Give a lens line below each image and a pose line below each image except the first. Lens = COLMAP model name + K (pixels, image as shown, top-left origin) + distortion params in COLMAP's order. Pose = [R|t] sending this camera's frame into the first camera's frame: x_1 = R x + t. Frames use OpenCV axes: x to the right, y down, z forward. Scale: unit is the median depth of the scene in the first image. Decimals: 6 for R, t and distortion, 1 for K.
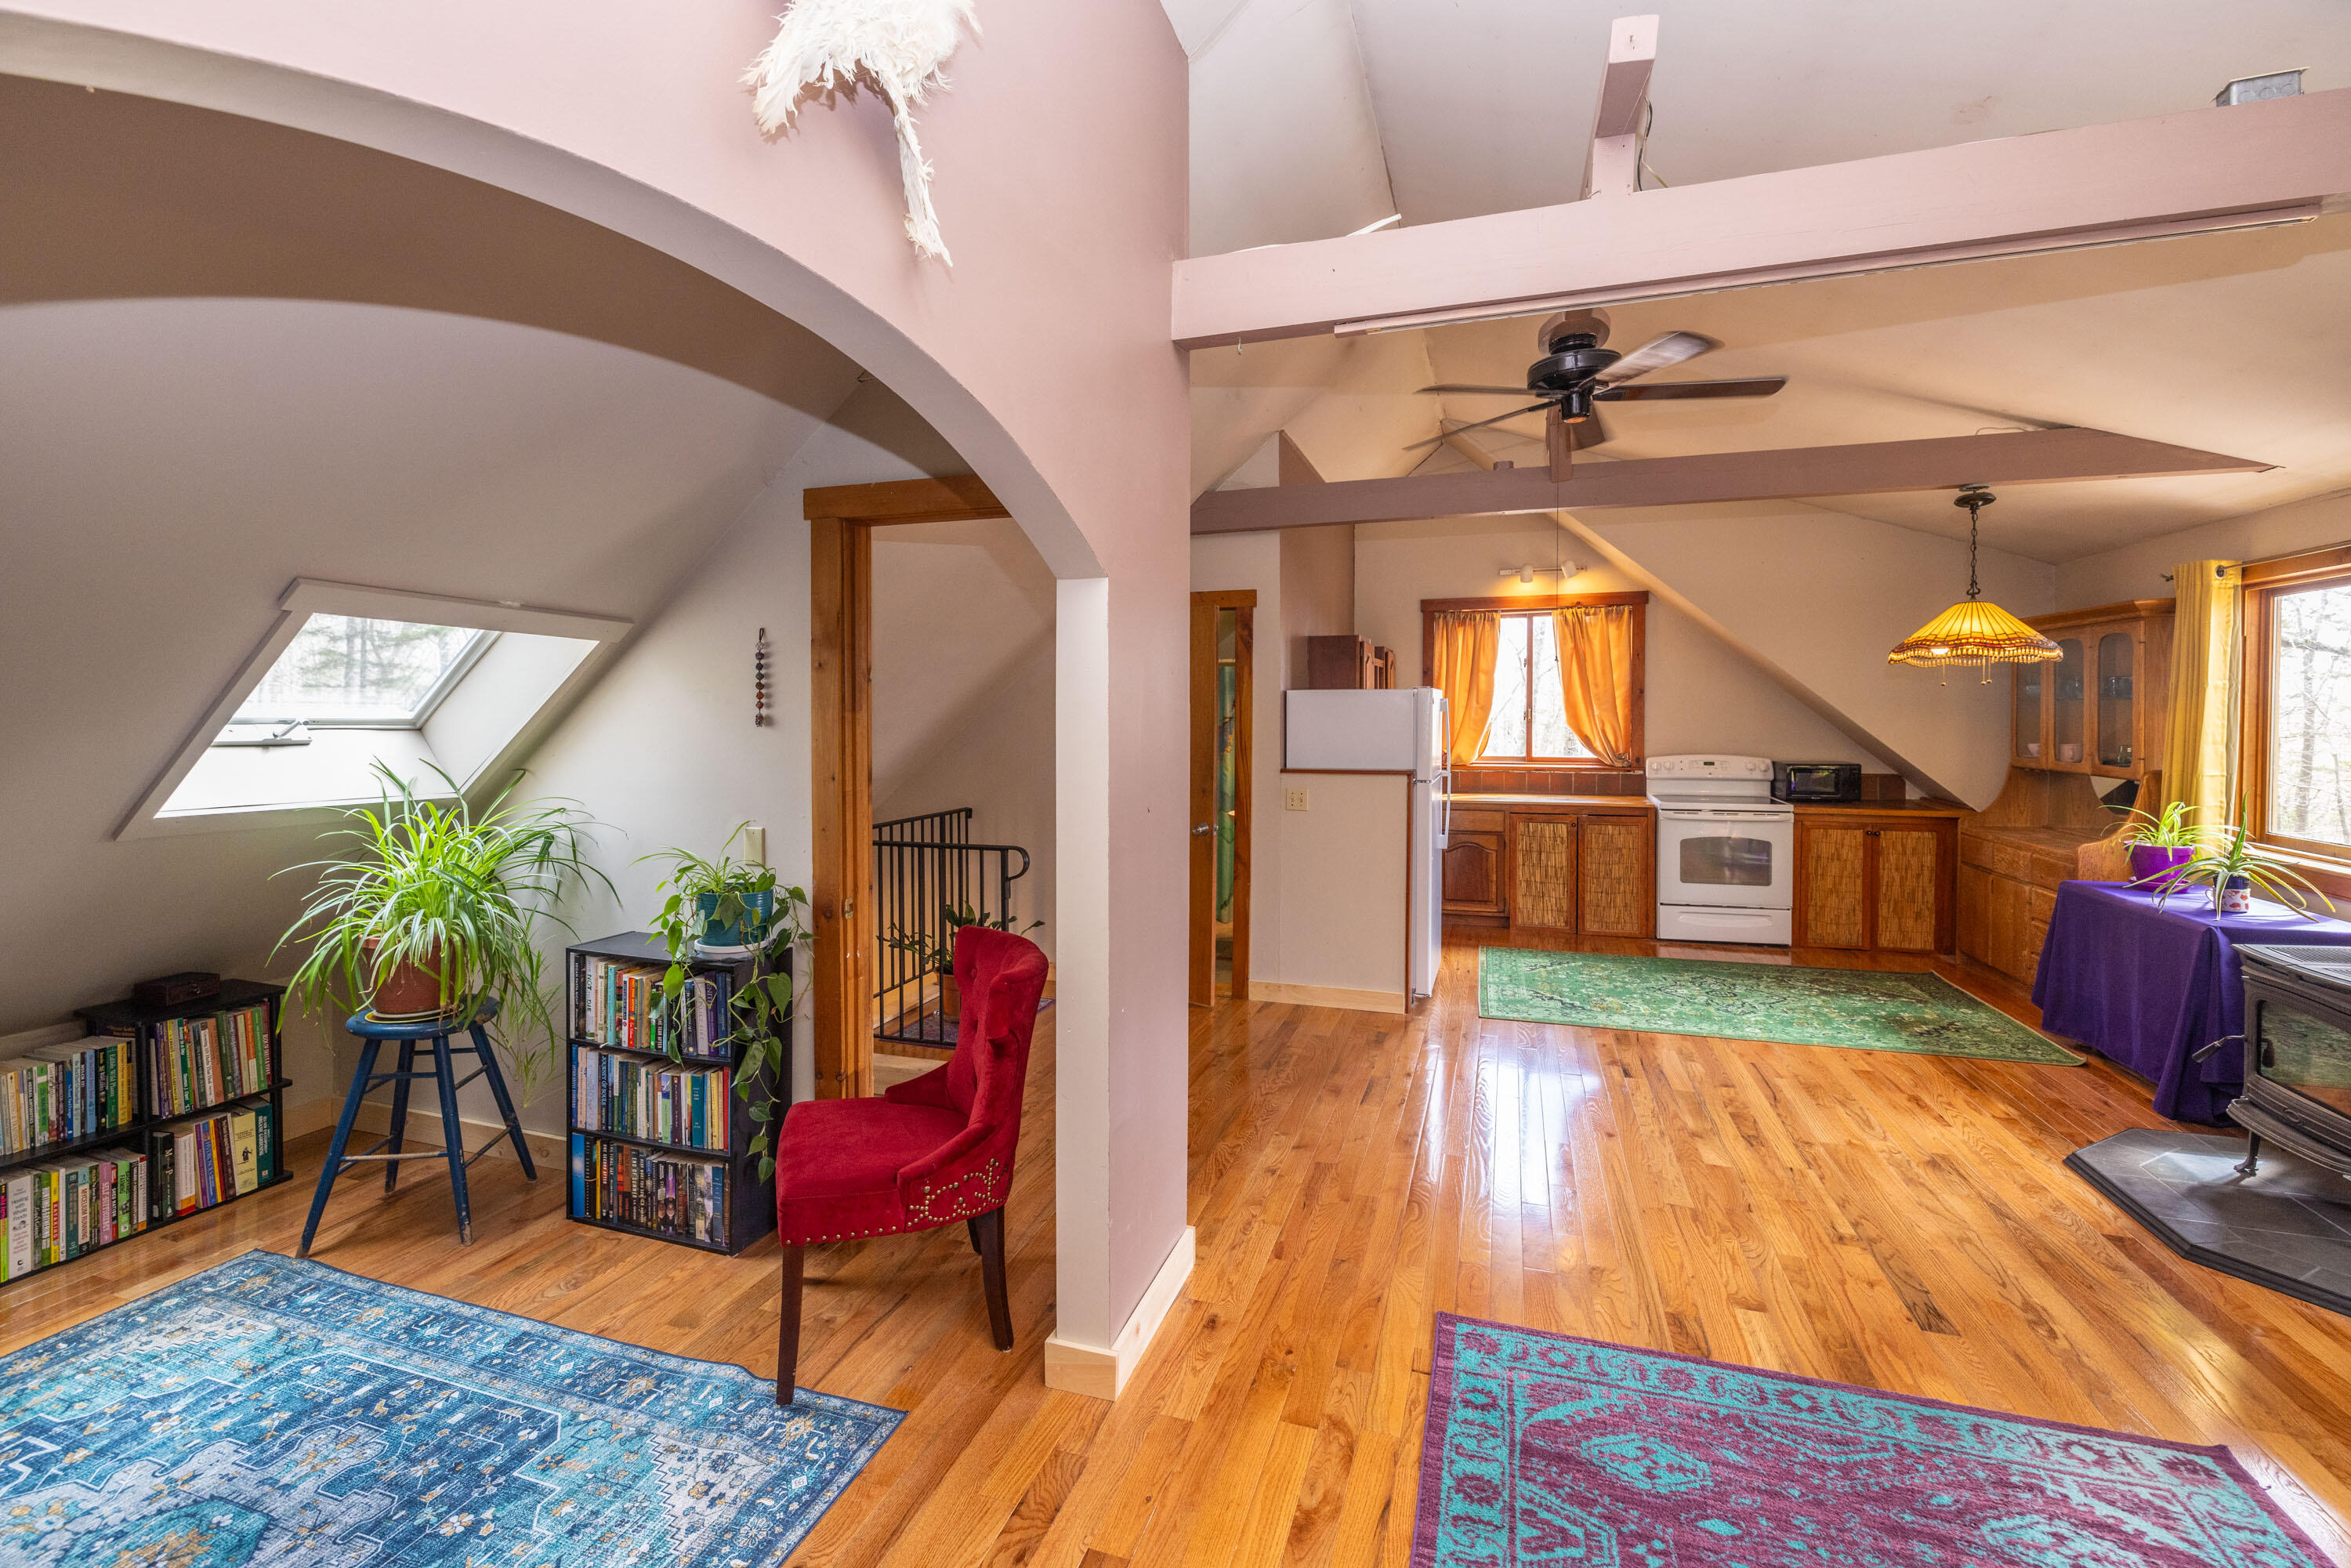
lens RADIAL K [[1005.5, 0, 1173.2], [0, 1005.5, 737.8], [0, 0, 1]] dist [-0.011869, 0.002388]
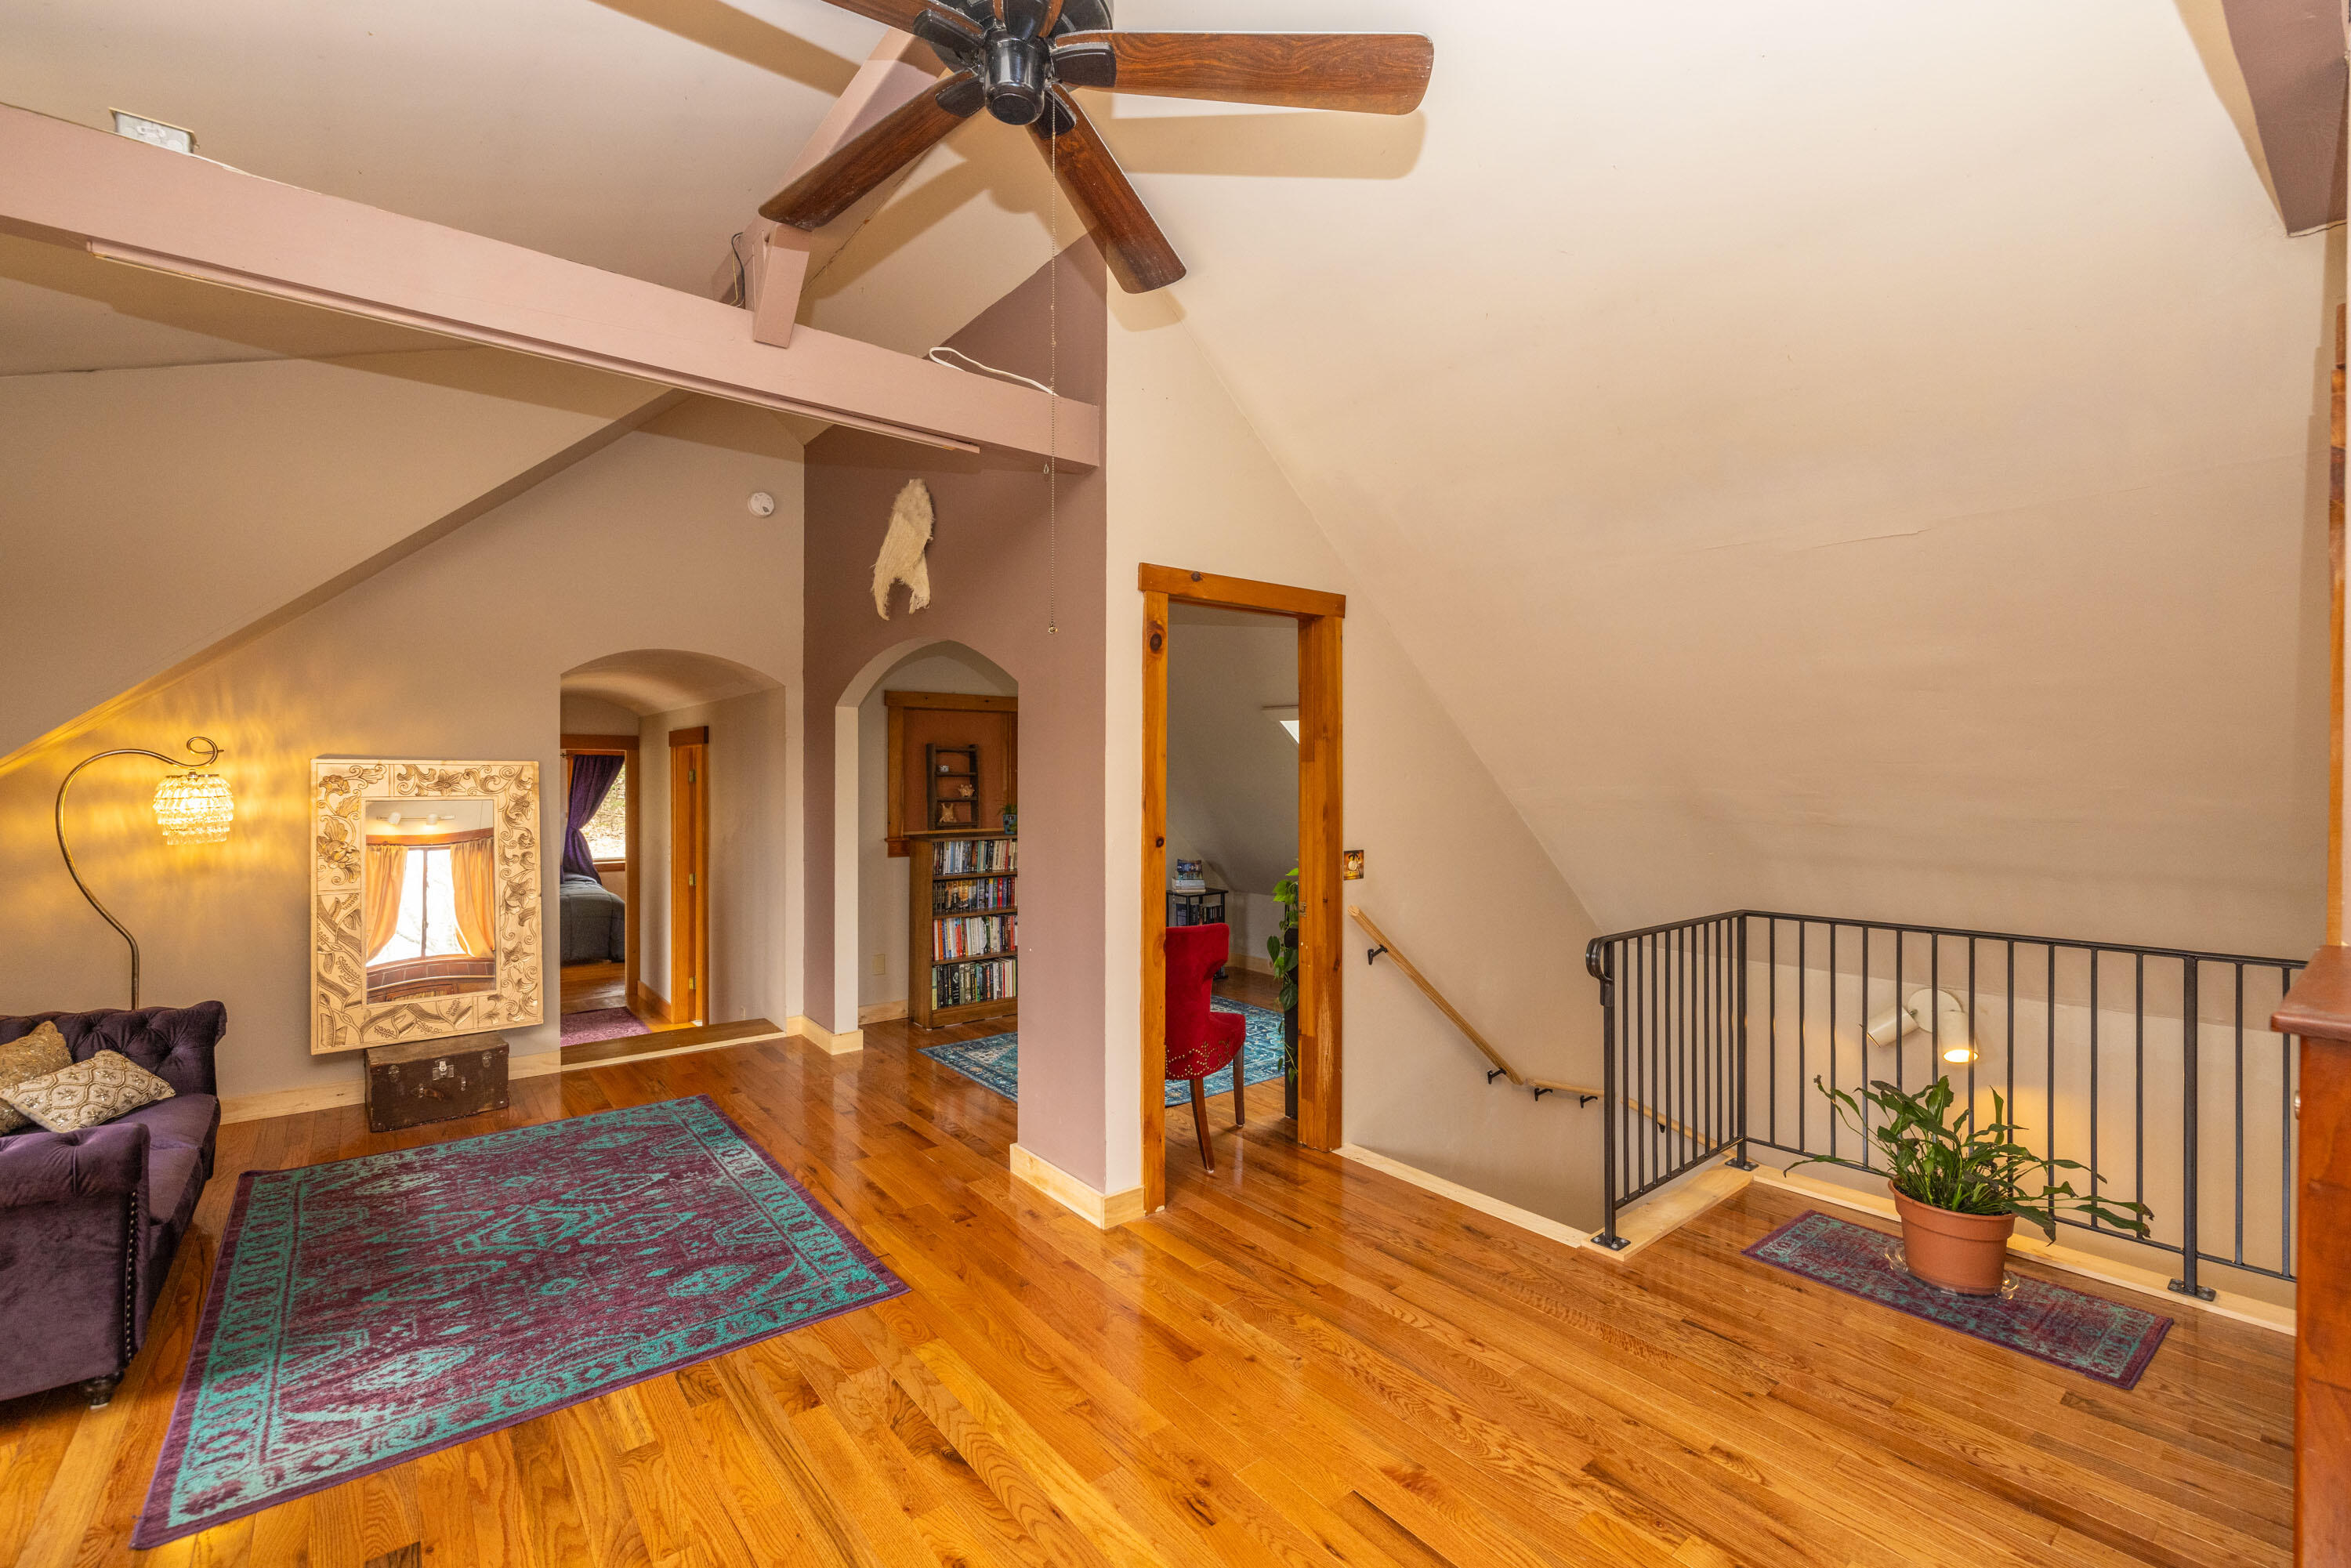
lens RADIAL K [[1005.5, 0, 1163.1], [0, 1005.5, 768.4], [0, 0, 1]] dist [-0.011869, 0.002388]
pose [[-0.551743, -0.006141, -0.833991, 0.713653], [-0.018034, 0.999827, 0.004569, -0.015867], [0.833819, 0.017561, -0.551759, 1.255550]]
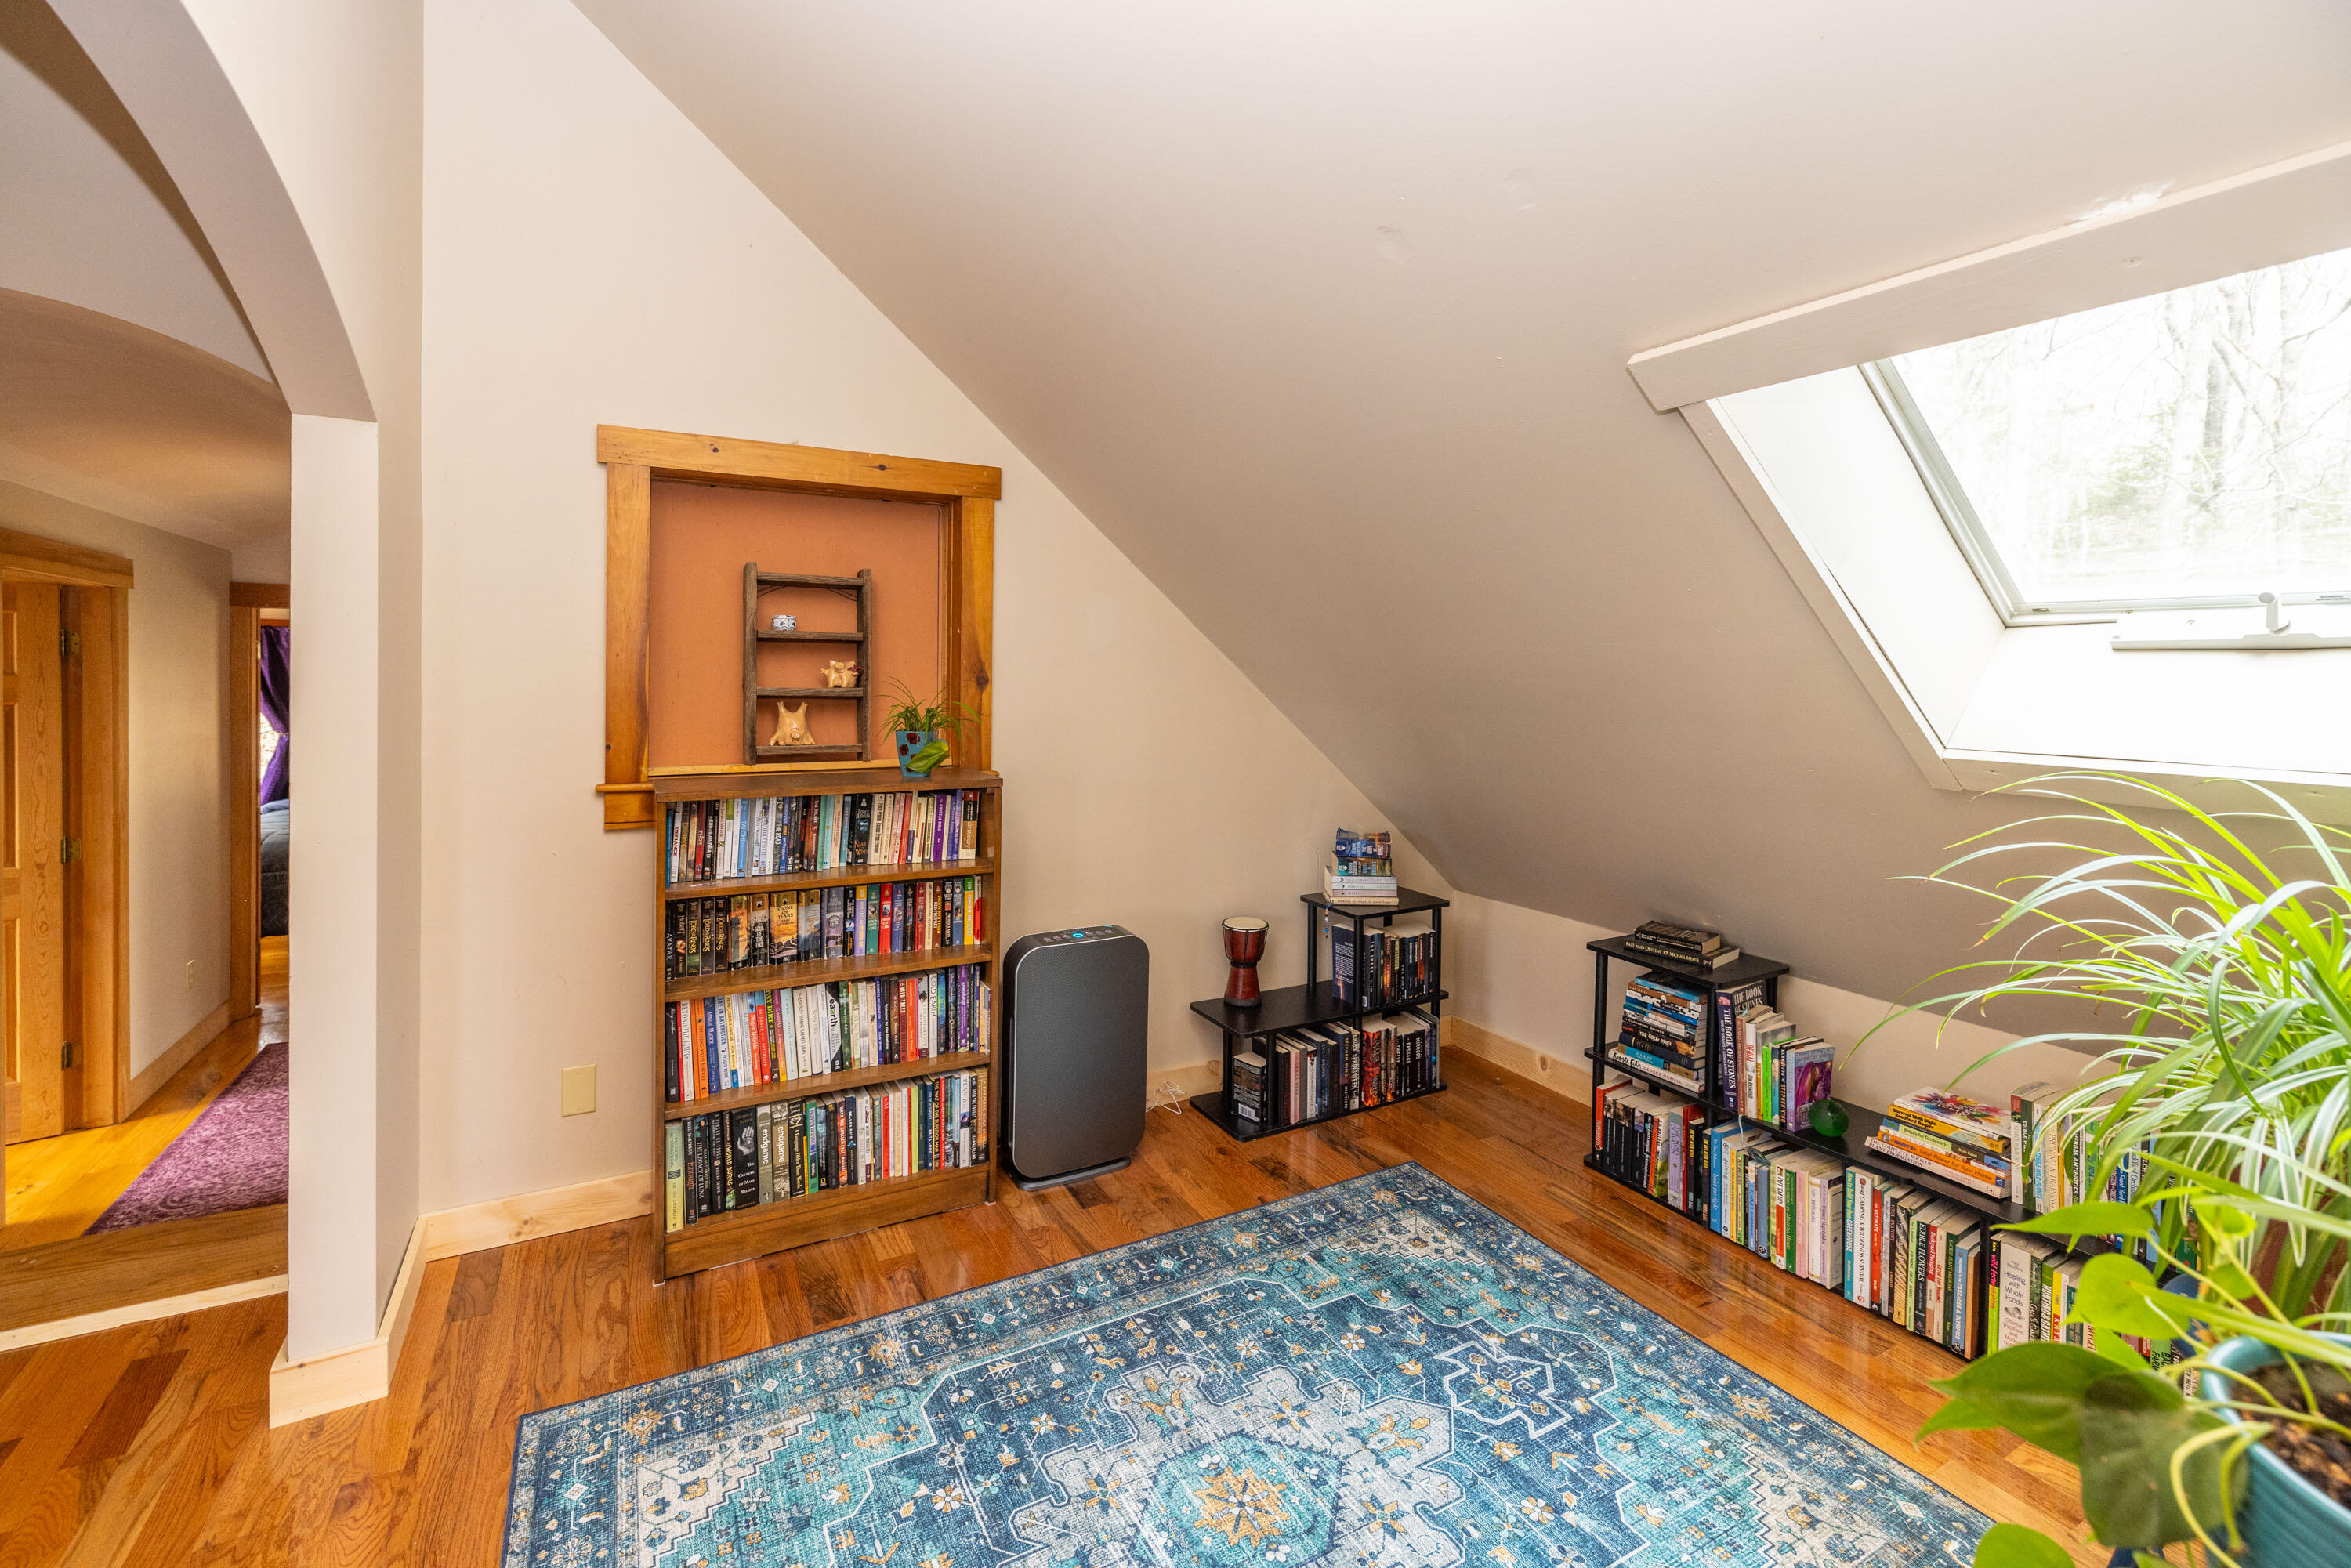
lens RADIAL K [[1032.9, 0, 1187.2], [0, 1032.9, 693.7], [0, 0, 1]] dist [0.003447, -0.000156]
pose [[-0.685989, 0.004177, -0.727600, -0.137082], [-0.024051, 0.999307, 0.028413, 0.021762], [0.727214, 0.036990, -0.685413, 0.754712]]
